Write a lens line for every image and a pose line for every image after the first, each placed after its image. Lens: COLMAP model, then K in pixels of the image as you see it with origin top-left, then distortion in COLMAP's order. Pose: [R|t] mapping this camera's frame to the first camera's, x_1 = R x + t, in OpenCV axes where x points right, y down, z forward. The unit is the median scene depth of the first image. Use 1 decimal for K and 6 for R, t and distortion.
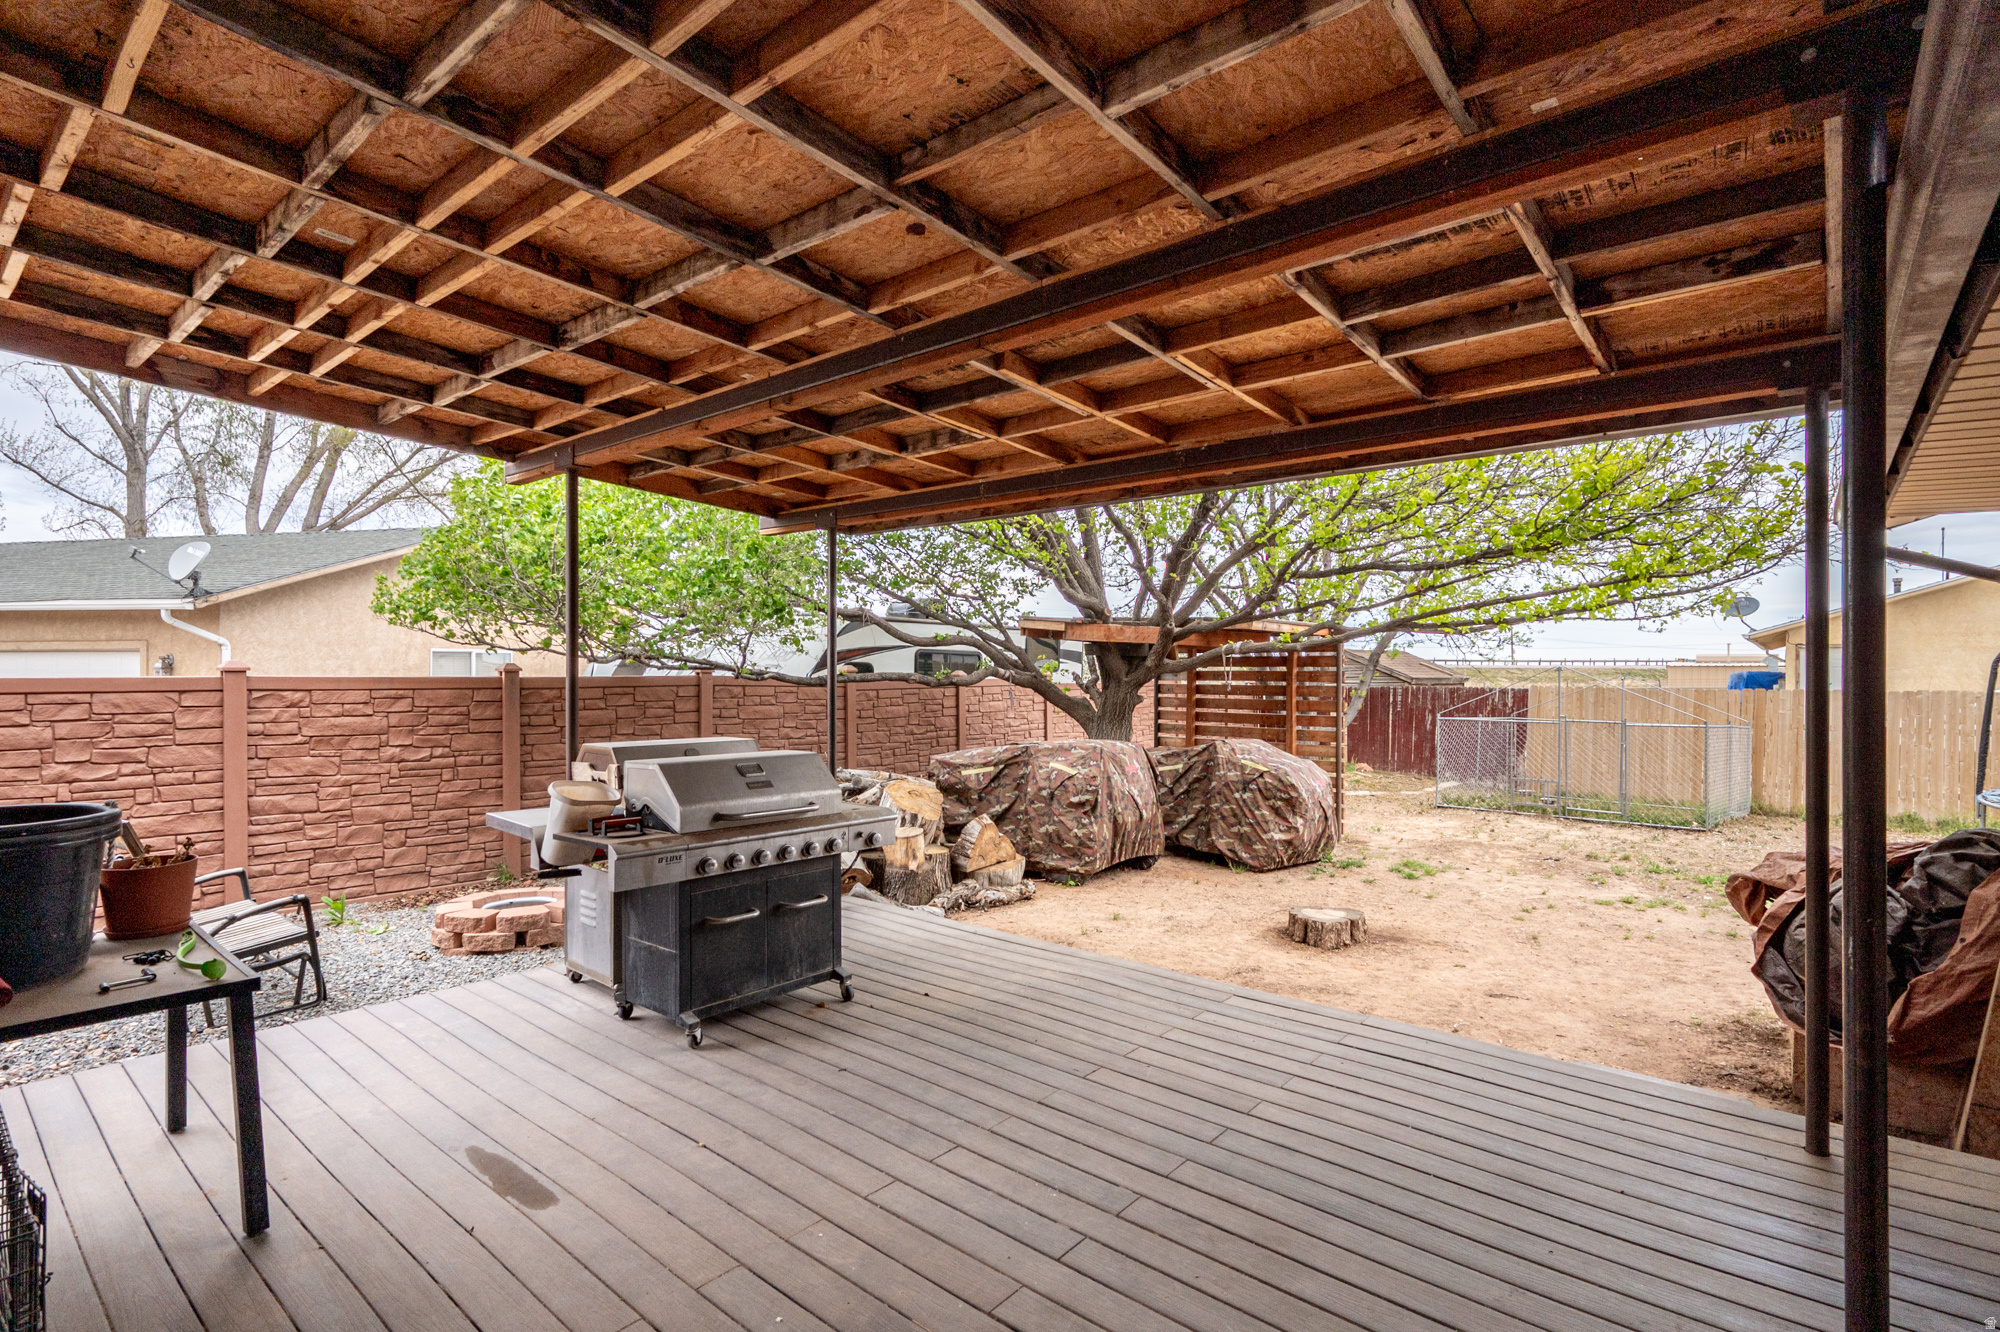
lens RADIAL K [[903.8, 0, 1004.7], [0, 903.8, 670.1], [0, 0, 1]] dist [-0.000501, -0.000136]
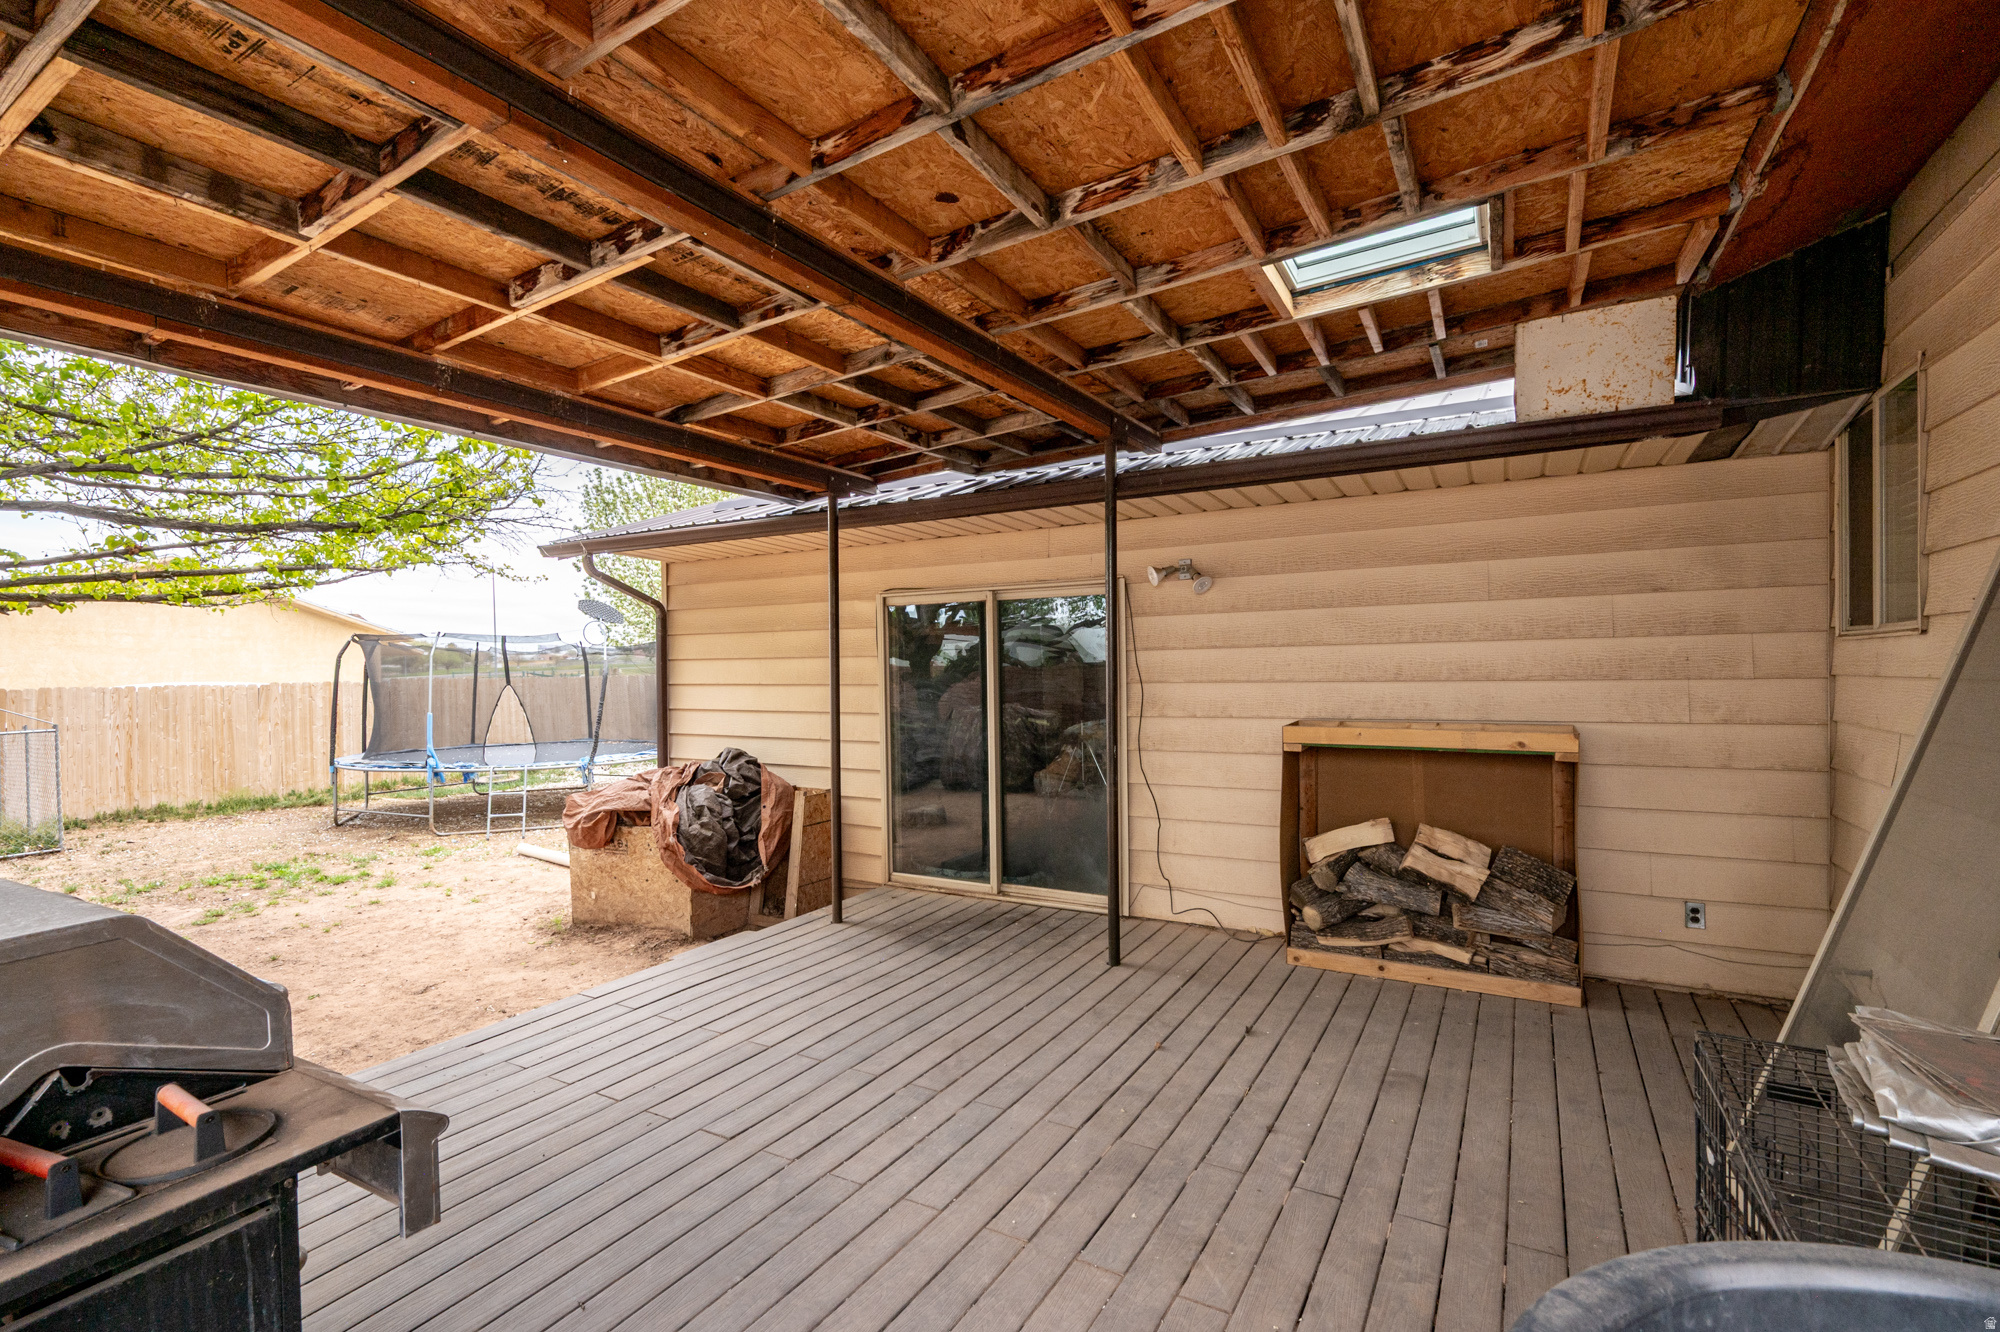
lens RADIAL K [[903.8, 0, 1004.8], [0, 903.8, 667.7], [0, 0, 1]] dist [-0.000501, -0.000136]
pose [[-0.148134, -0.001722, 0.988966, -0.860267], [0.007892, 0.999965, 0.002923, 0.016679], [-0.988936, 0.008238, -0.148115, 0.845939]]
